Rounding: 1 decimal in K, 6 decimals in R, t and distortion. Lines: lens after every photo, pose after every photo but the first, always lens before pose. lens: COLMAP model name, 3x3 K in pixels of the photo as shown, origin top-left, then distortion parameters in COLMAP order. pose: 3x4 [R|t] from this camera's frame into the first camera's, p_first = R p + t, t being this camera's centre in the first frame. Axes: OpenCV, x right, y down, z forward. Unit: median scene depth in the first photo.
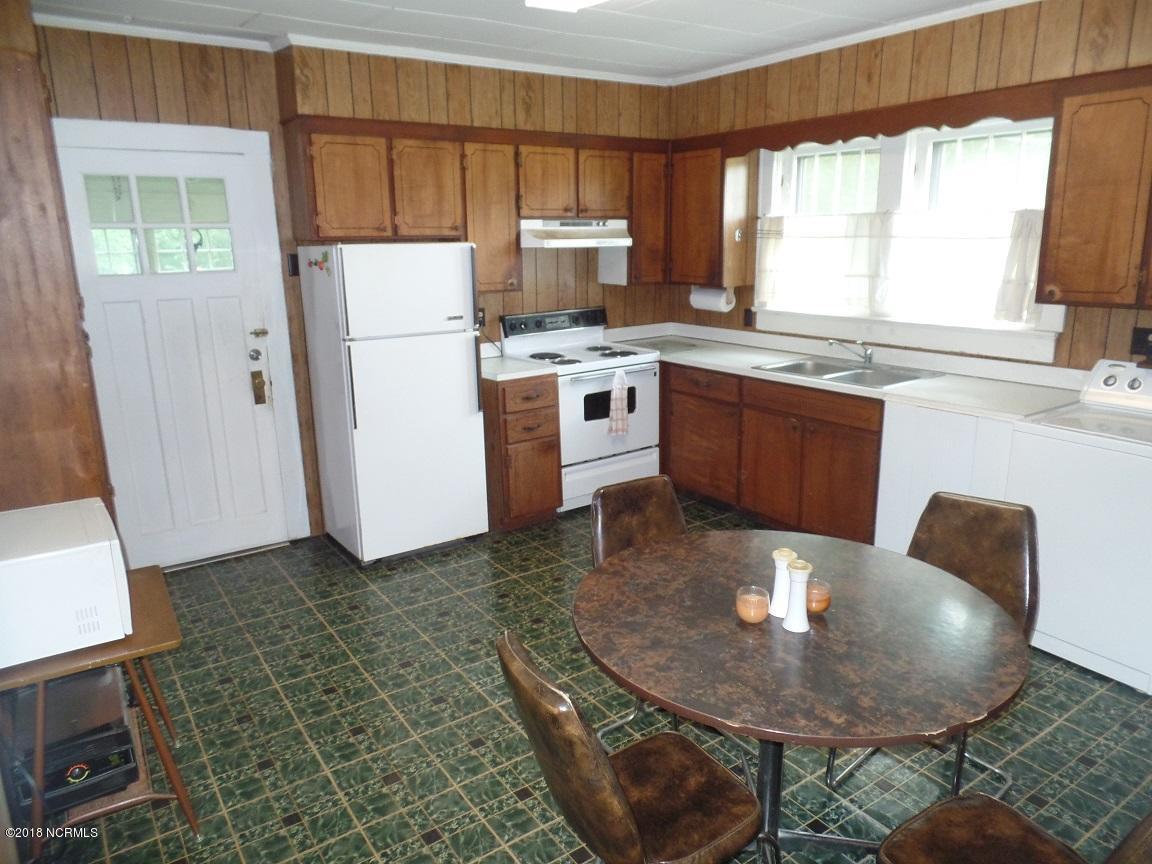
lens RADIAL K [[821.8, 0, 576.0], [0, 821.8, 432.0], [0, 0, 1]] dist [0.002305, 0.028162]
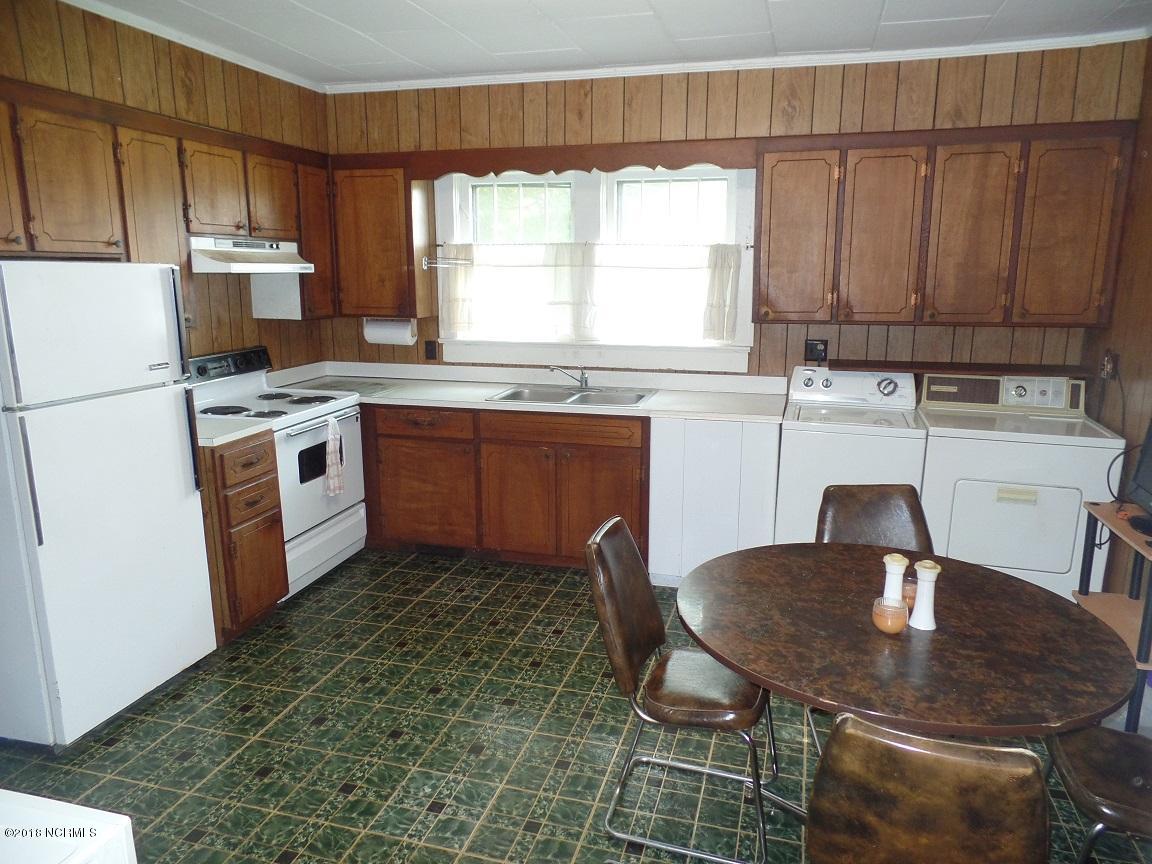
lens RADIAL K [[821.8, 0, 576.0], [0, 821.8, 432.0], [0, 0, 1]] dist [0.002305, 0.028162]
pose [[0.764652, -0.111270, 0.634765, -0.305651], [0.140120, 0.990123, 0.004769, -0.030958], [-0.629026, 0.085296, 0.772691, 0.197282]]
